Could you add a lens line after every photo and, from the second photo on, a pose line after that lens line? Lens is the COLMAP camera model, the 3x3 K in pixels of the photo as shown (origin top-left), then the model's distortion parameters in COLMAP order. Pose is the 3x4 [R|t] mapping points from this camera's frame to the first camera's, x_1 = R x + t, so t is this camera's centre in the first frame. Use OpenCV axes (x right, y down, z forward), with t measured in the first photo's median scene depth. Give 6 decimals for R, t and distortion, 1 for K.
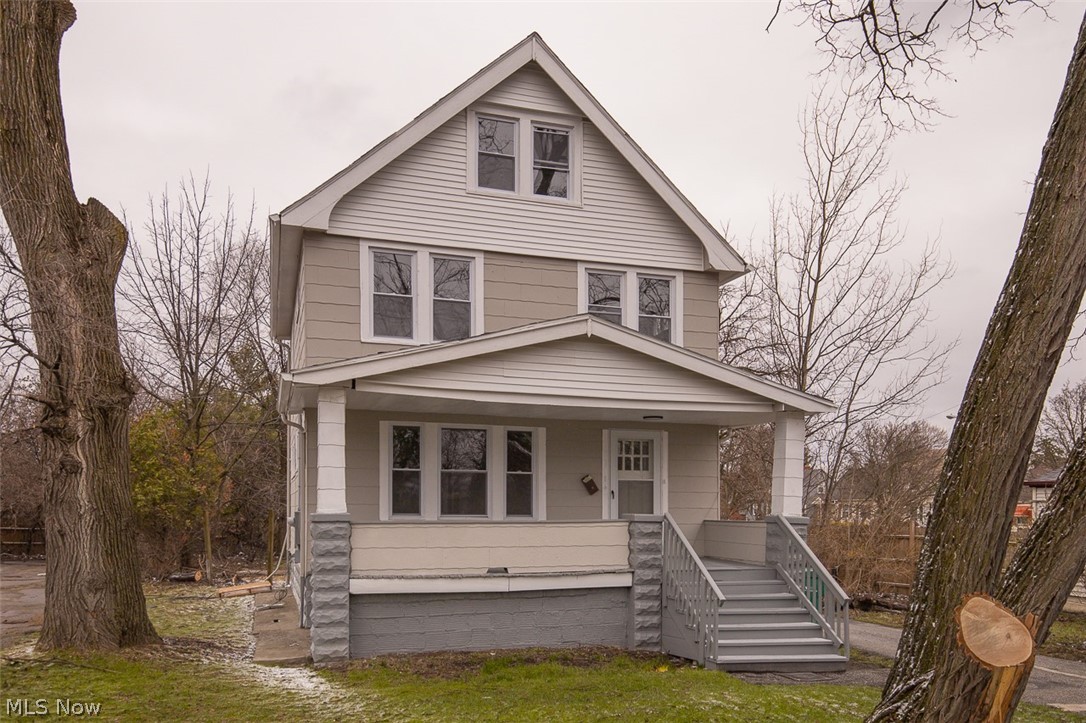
lens RADIAL K [[861.6, 0, 547.2], [0, 861.6, 379.5], [0, 0, 1]] dist [0.051243, 0.003517]
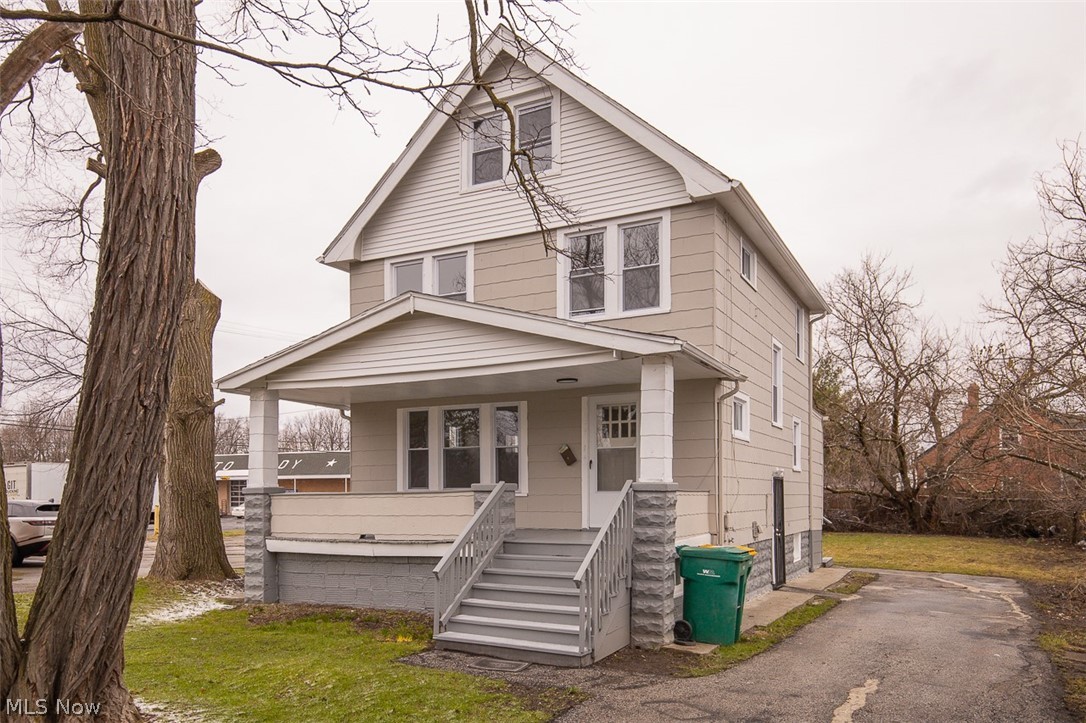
lens RADIAL K [[786.0, 0, 544.8], [0, 786.0, 370.6], [0, 0, 1]] dist [0.024676, -0.000786]
pose [[0.704817, -0.119537, -0.699245, 0.811878], [0.117944, 0.991728, -0.050653, 0.085494], [0.699515, -0.046770, 0.713085, 0.437771]]
